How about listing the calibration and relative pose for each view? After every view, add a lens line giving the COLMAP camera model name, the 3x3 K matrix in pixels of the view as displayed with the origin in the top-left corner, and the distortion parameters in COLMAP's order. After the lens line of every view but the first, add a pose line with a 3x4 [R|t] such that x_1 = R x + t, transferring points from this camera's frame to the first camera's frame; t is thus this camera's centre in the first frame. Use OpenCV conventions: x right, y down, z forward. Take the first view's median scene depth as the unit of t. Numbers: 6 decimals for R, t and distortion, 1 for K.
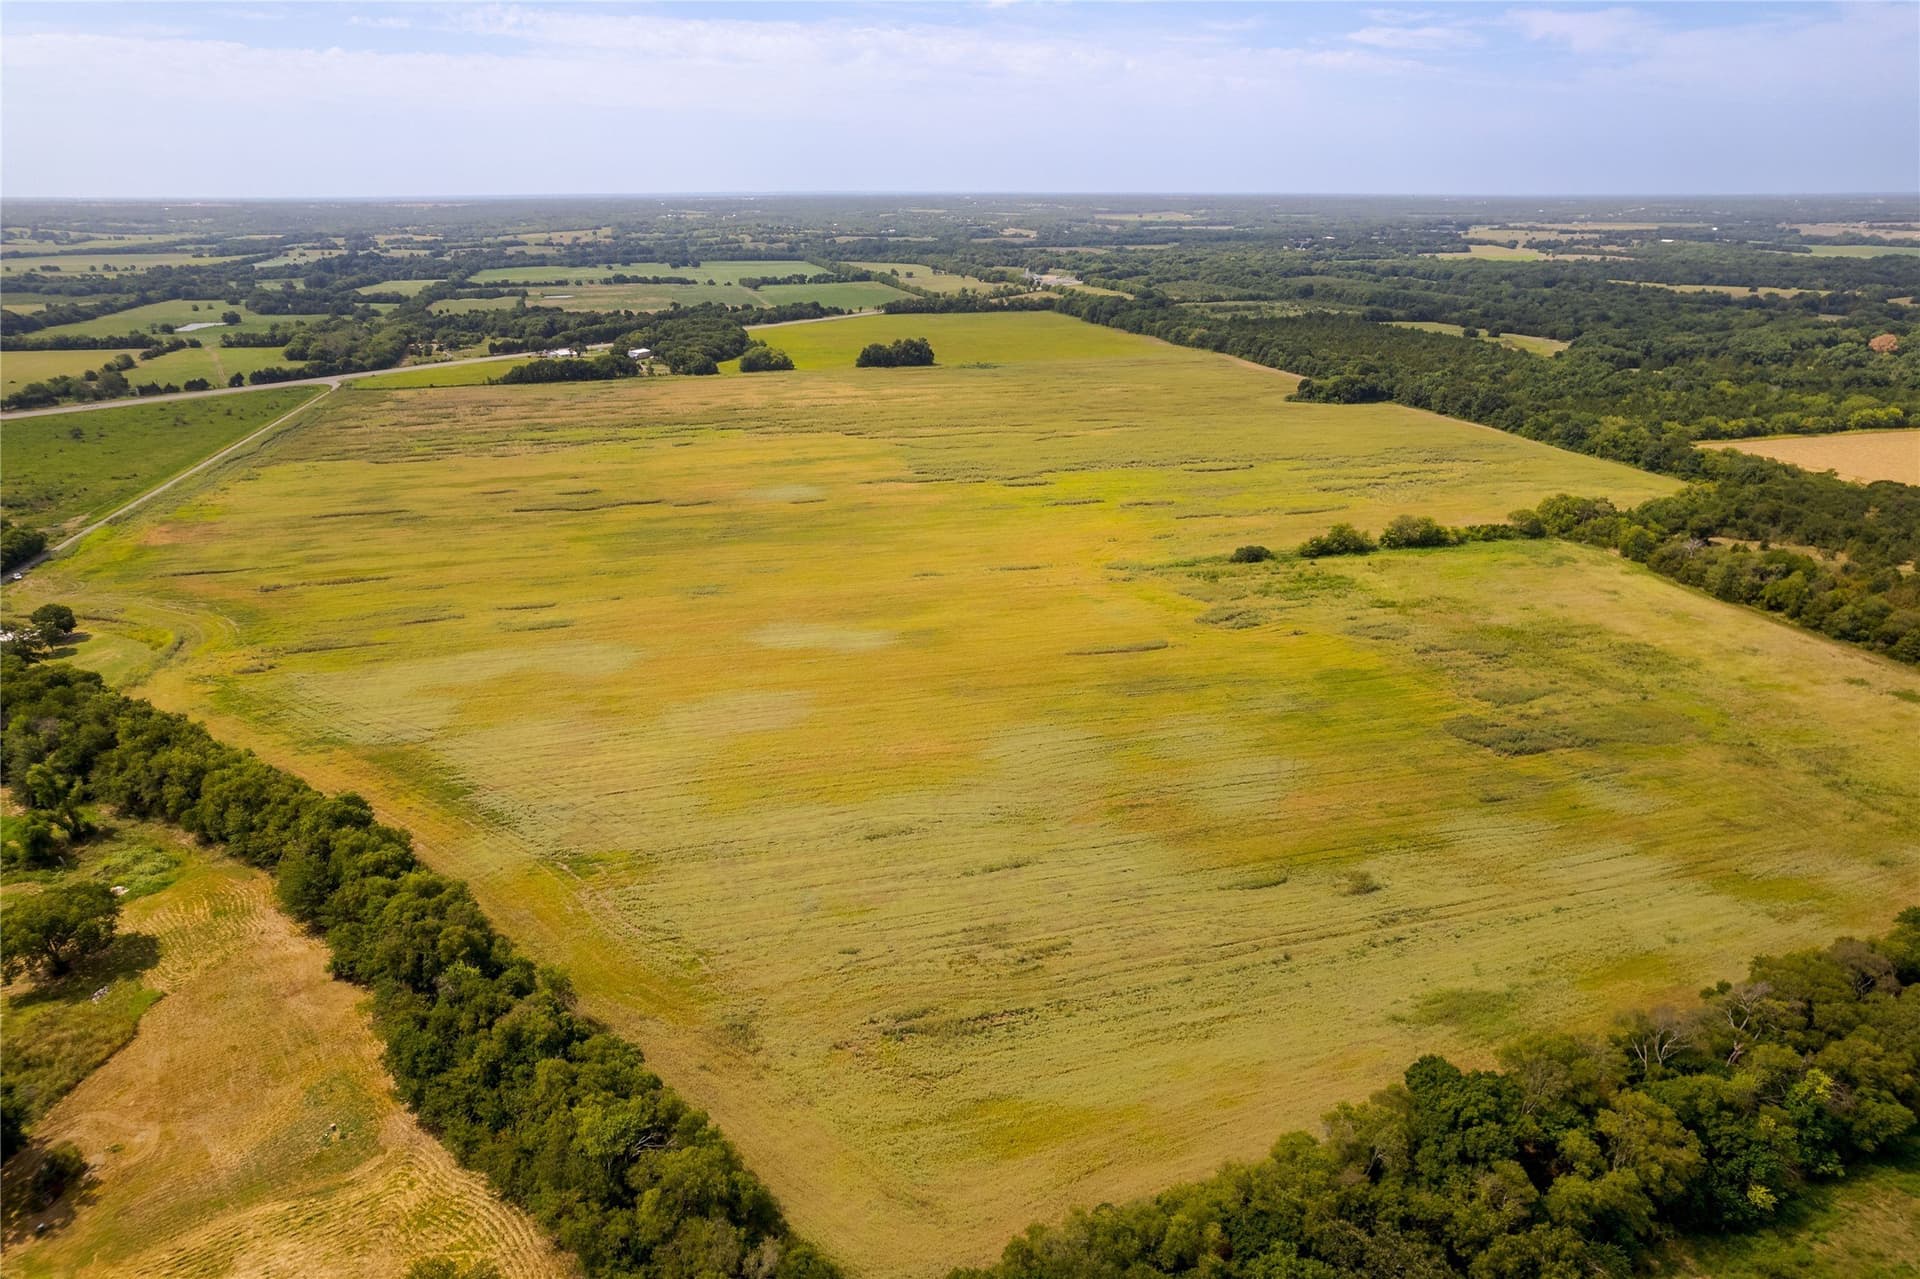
lens RADIAL K [[1229.3, 0, 968.0], [0, 1229.3, 642.2], [0, 0, 1]] dist [-0.076415, 0.085262]
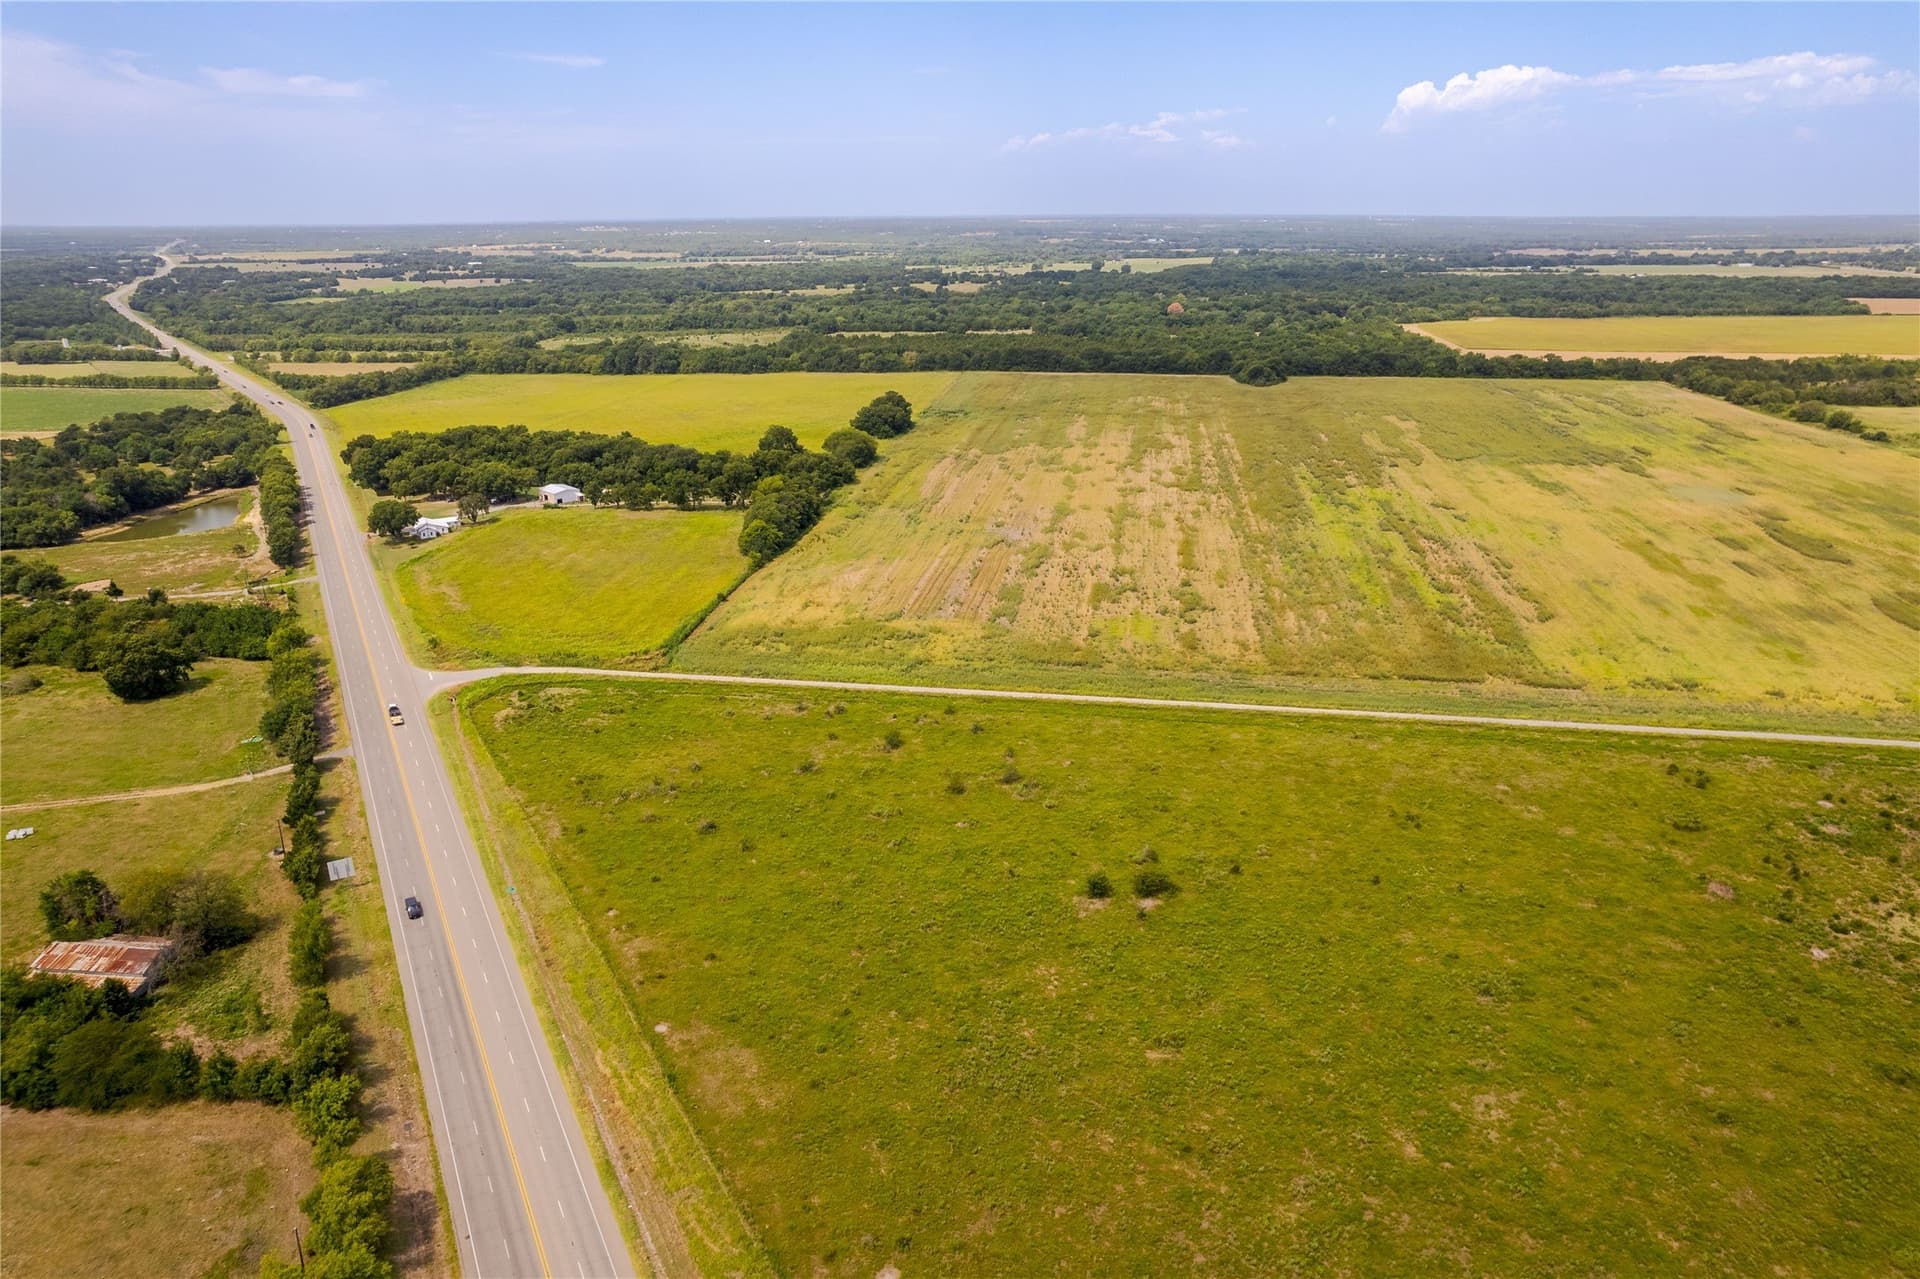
lens RADIAL K [[1229.3, 0, 968.0], [0, 1229.3, 642.2], [0, 0, 1]] dist [-0.076415, 0.085262]
pose [[0.387051, -0.308188, 0.869029, -1.137966], [0.328553, 0.926722, 0.182316, -0.344892], [-0.861536, 0.214956, 0.459945, 0.961717]]
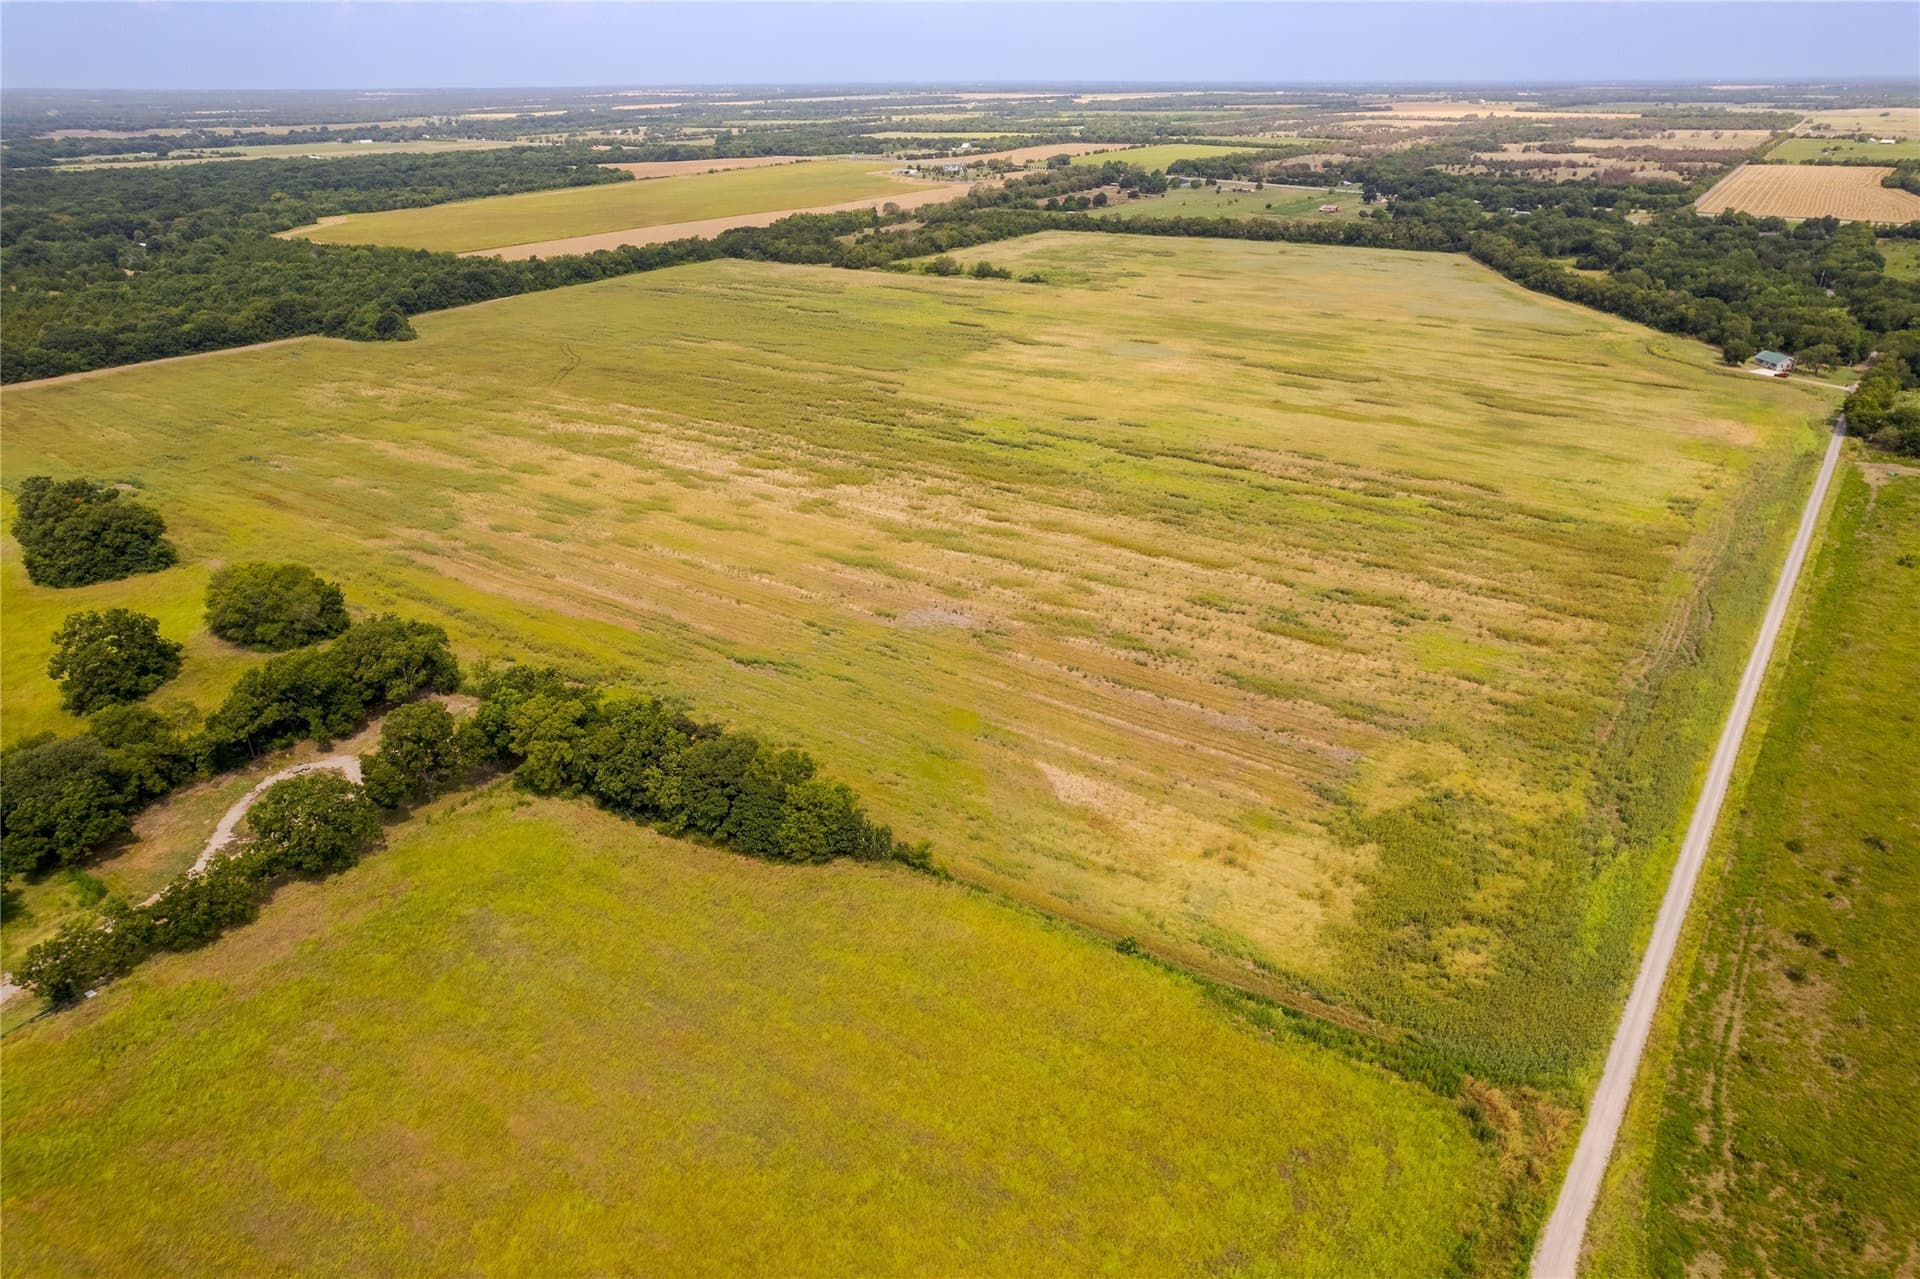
lens RADIAL K [[1229.3, 0, 968.0], [0, 1229.3, 642.2], [0, 0, 1]] dist [-0.076415, 0.085262]
pose [[-0.649085, -0.316005, 0.691975, -0.770496], [0.277275, 0.748781, 0.602035, -0.544431], [-0.708384, 0.582639, -0.398402, 1.482279]]
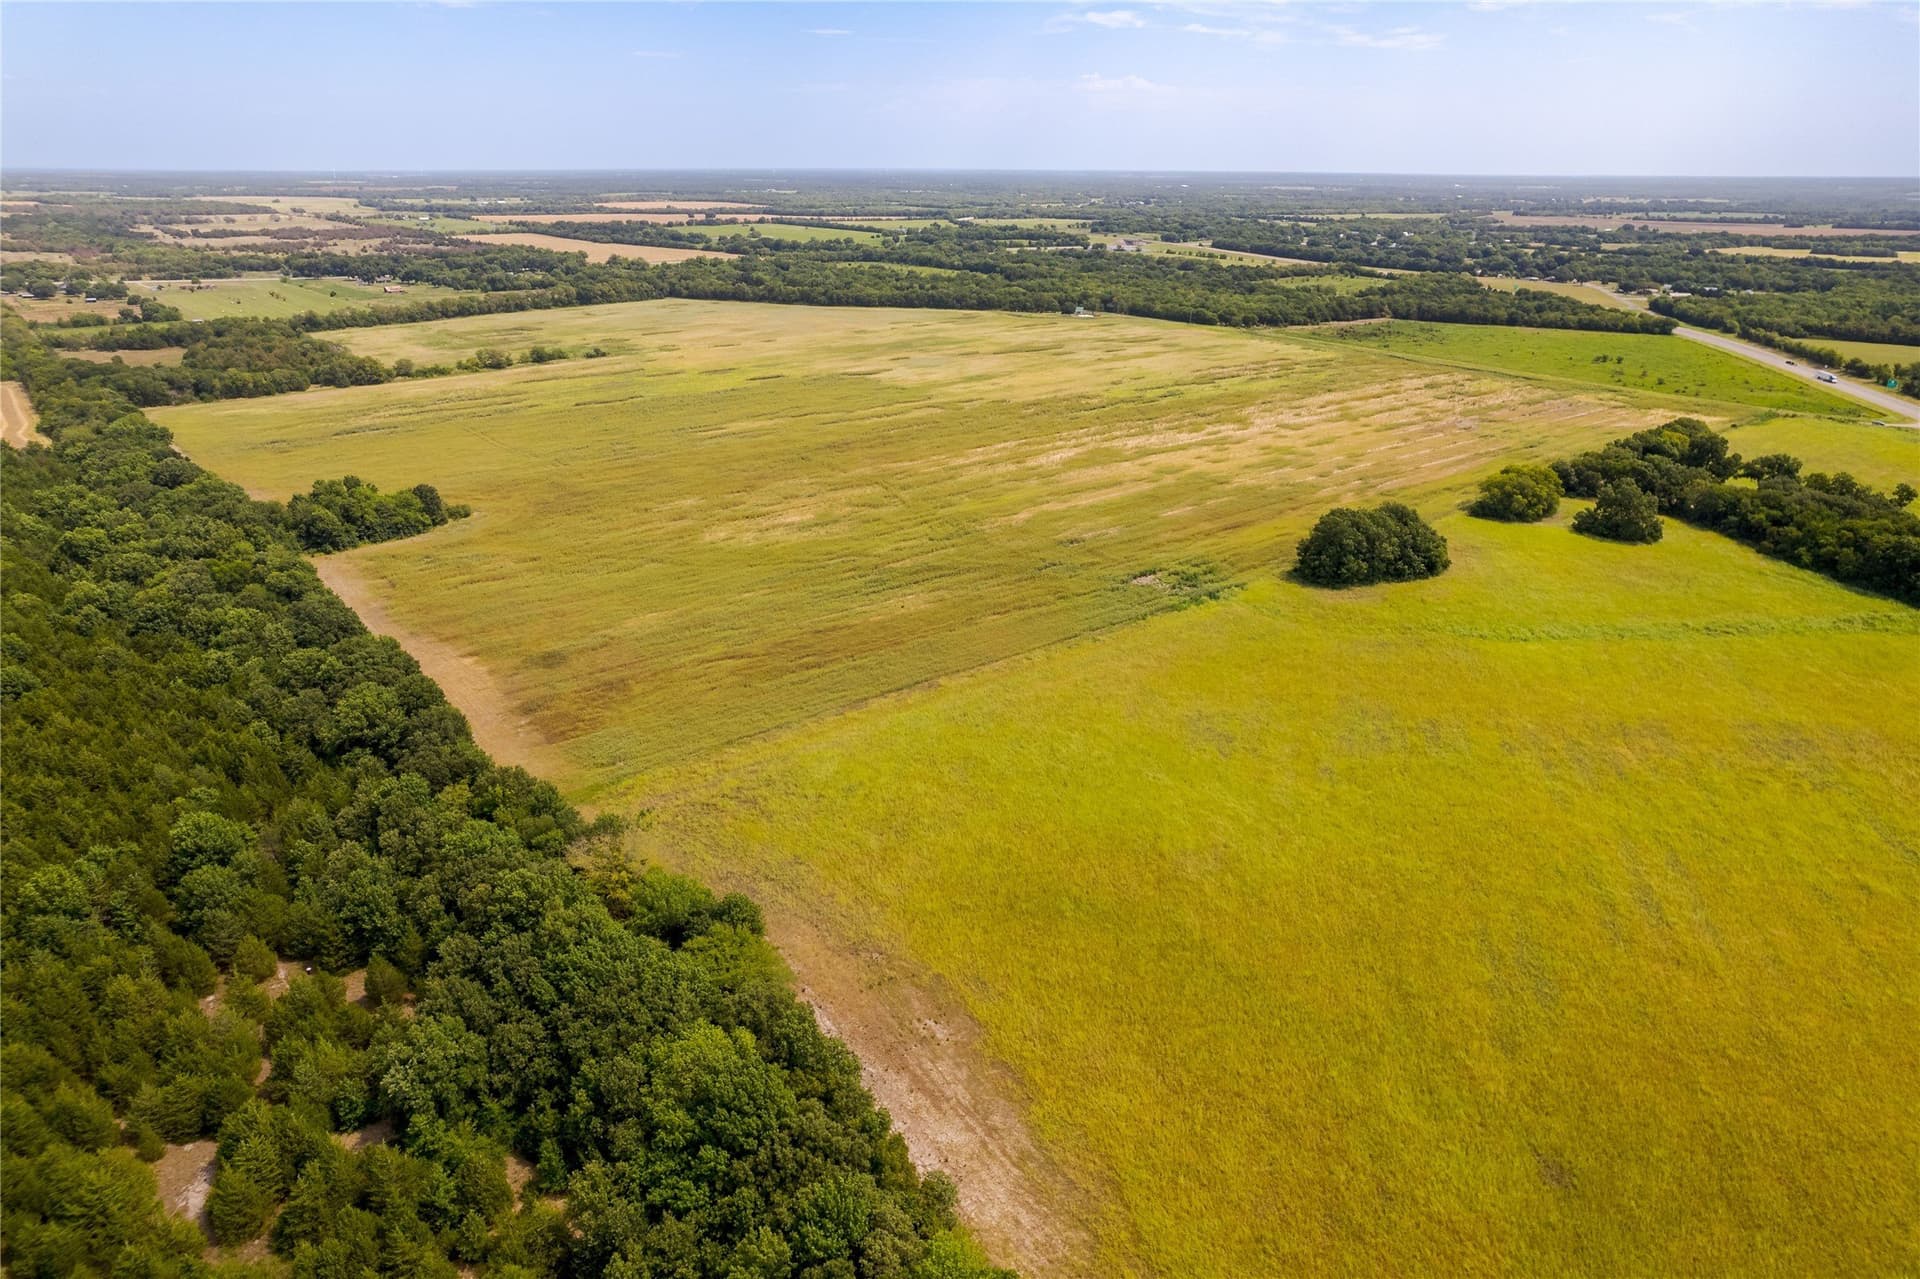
lens RADIAL K [[1229.3, 0, 968.0], [0, 1229.3, 642.2], [0, 0, 1]] dist [-0.076415, 0.085262]
pose [[-0.908614, 0.151121, -0.389336, 0.351323], [-0.150433, 0.751234, 0.642665, -0.690838], [0.389603, 0.642503, -0.659848, 1.886290]]
